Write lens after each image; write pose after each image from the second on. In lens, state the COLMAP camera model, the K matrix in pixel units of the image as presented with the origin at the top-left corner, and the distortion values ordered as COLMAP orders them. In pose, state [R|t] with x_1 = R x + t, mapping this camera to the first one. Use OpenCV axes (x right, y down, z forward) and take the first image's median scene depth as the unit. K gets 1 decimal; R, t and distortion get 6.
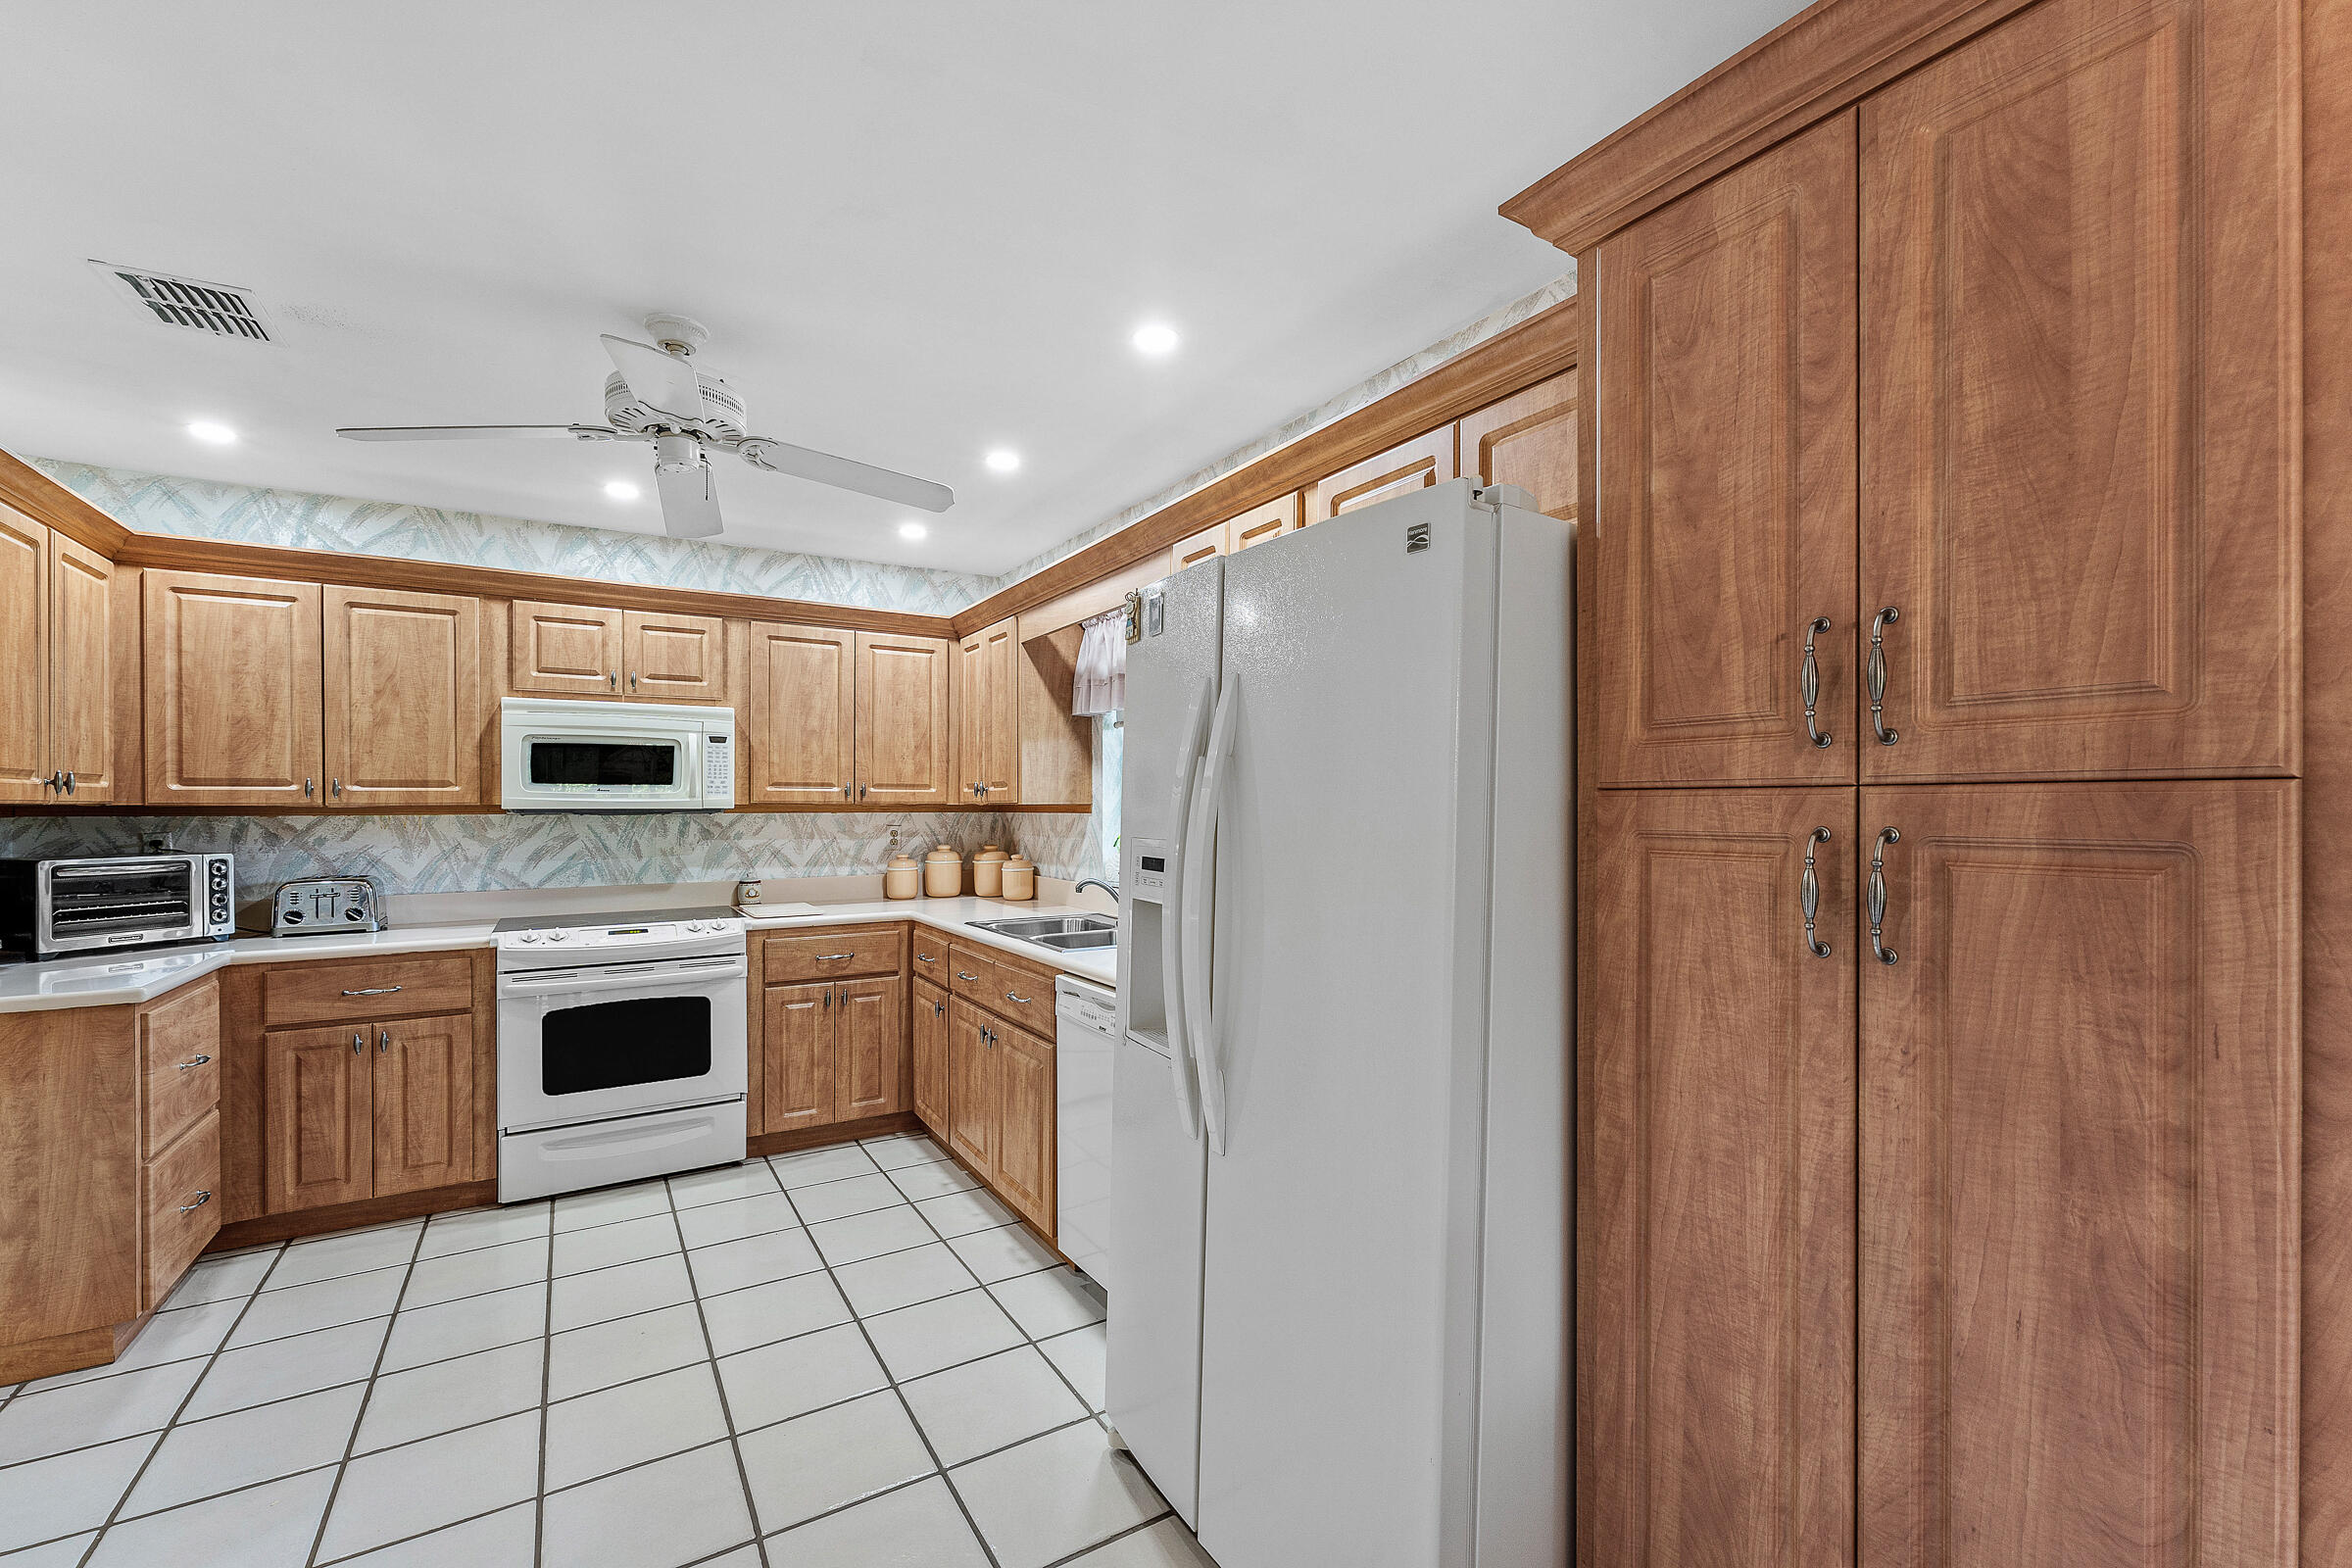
lens RADIAL K [[963.5, 0, 1181.7], [0, 963.5, 804.1], [0, 0, 1]] dist [-0.002523, -0.000710]
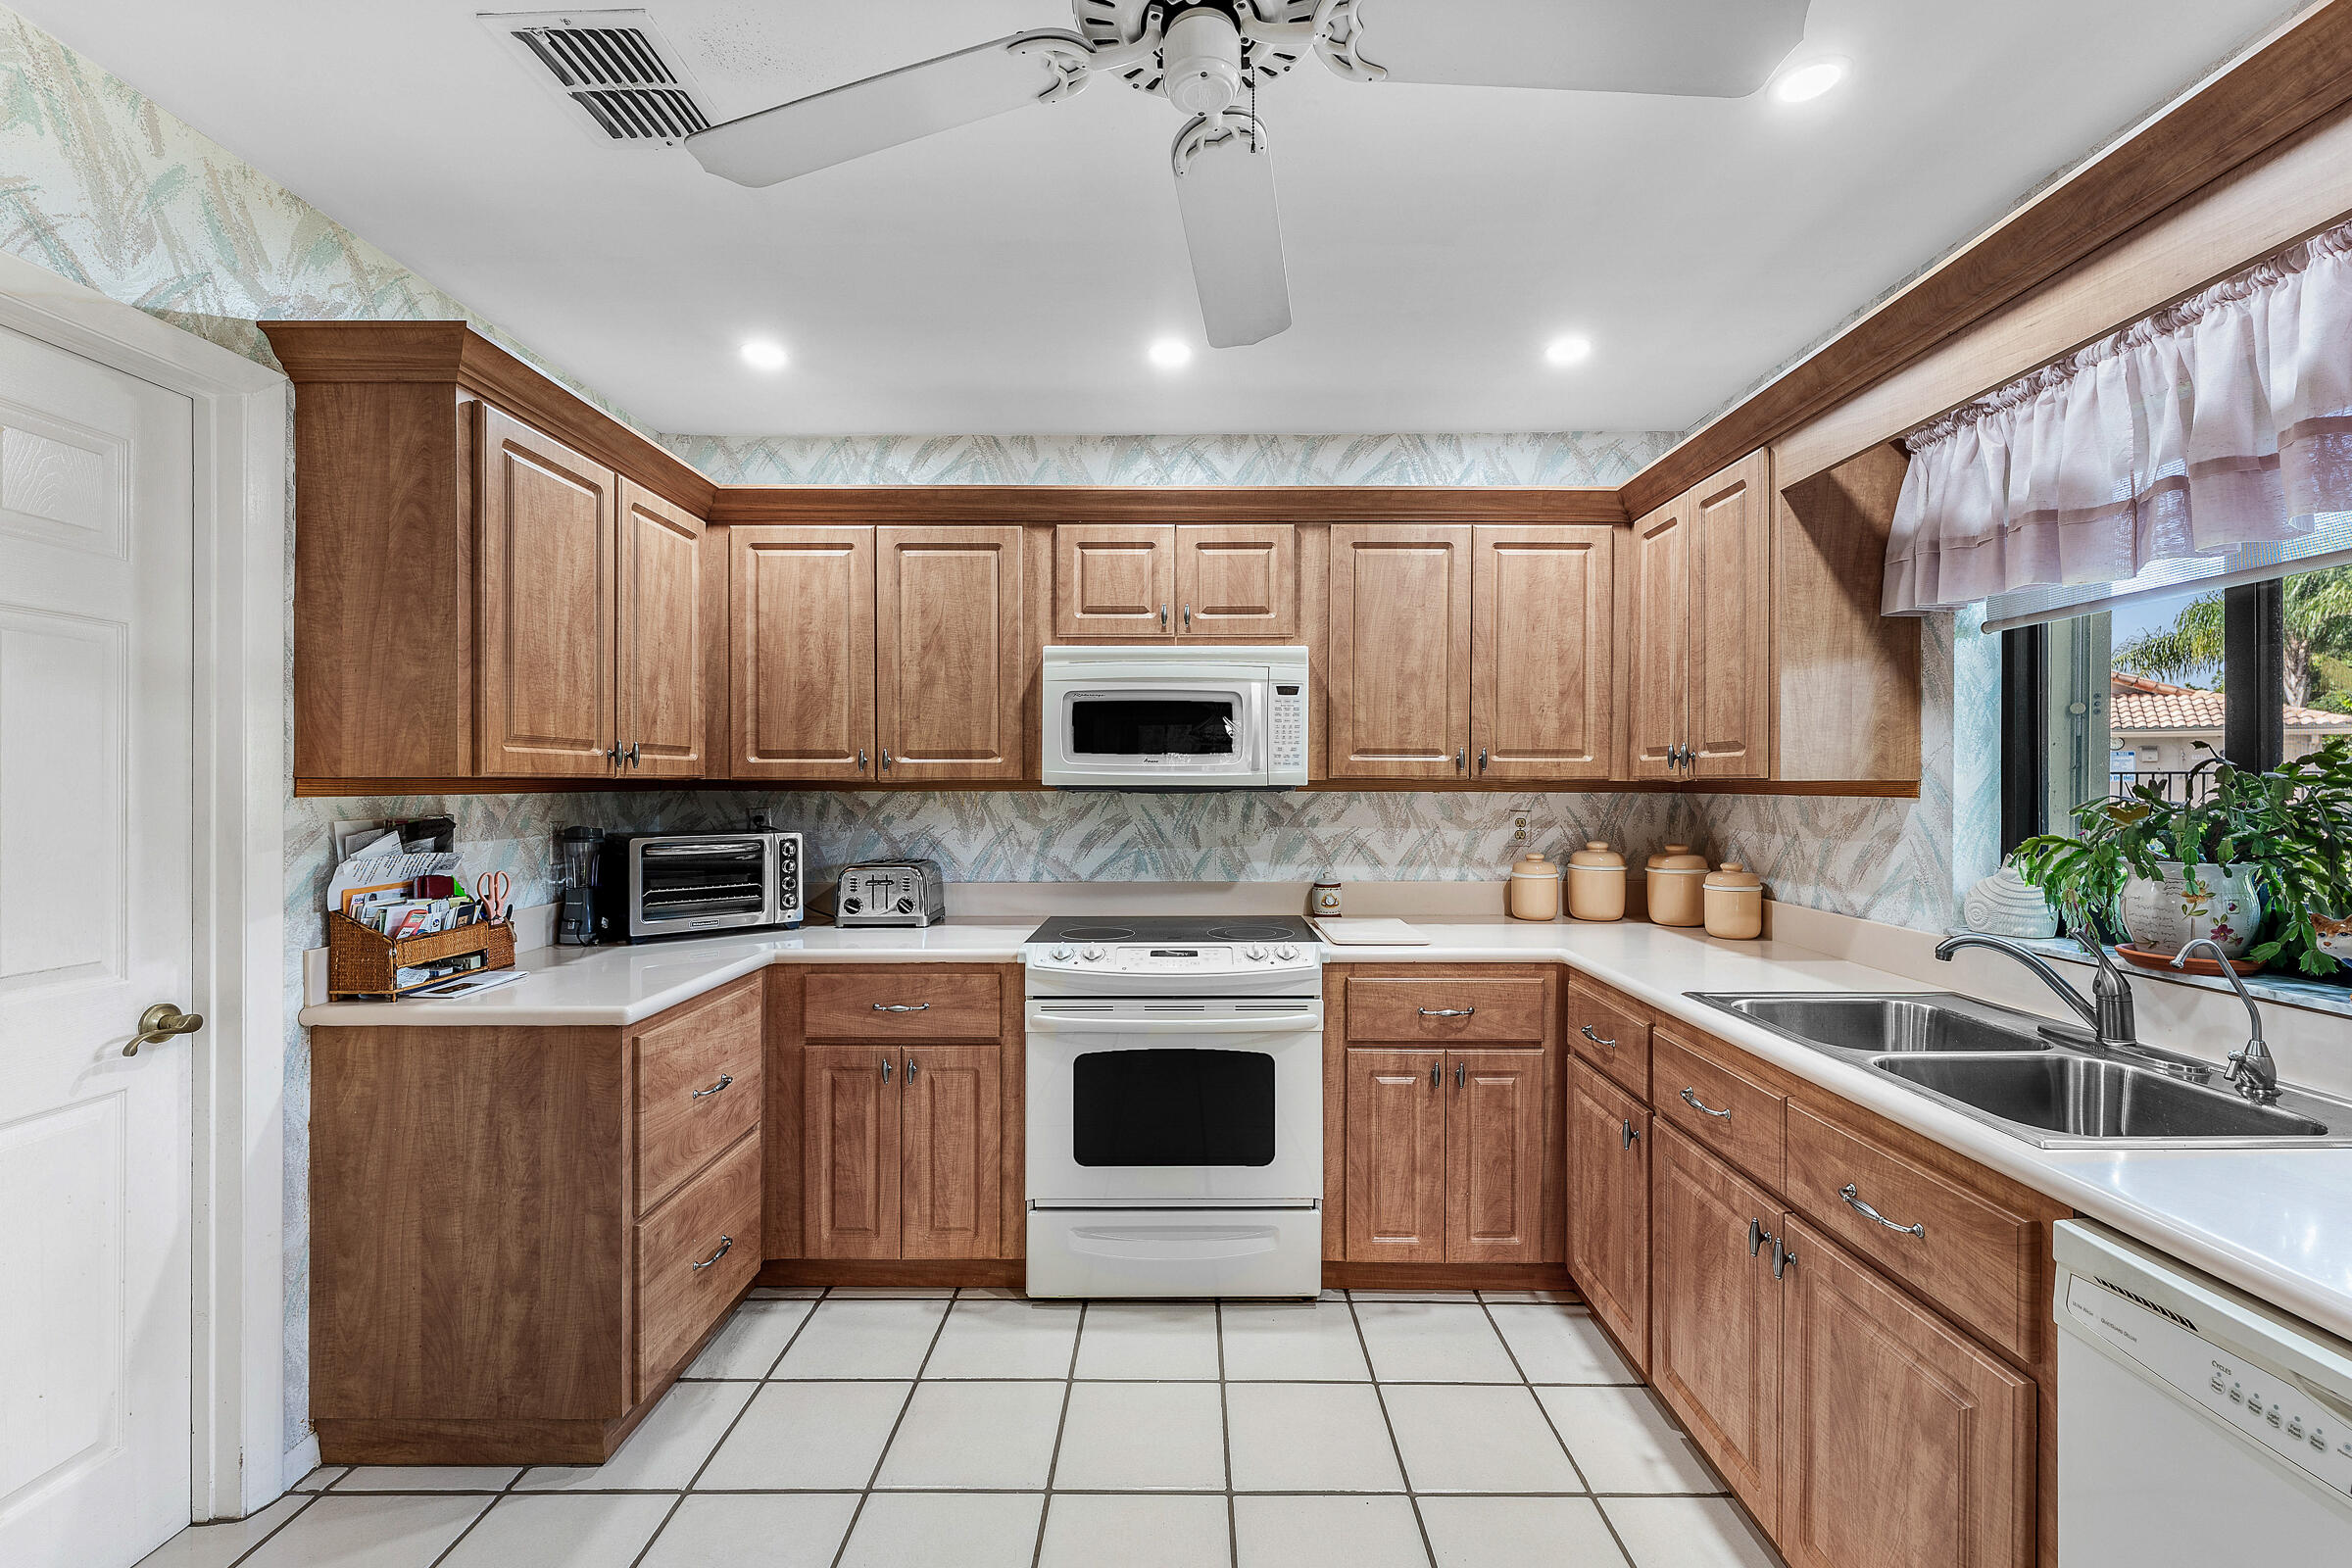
lens RADIAL K [[963.5, 0, 1189.3], [0, 963.5, 794.6], [0, 0, 1]] dist [-0.002523, -0.000710]
pose [[0.846712, 0.010243, -0.531953, -0.190400], [-0.002263, 0.999875, 0.015651, 0.000233], [0.532047, -0.012048, 0.846629, 0.416763]]
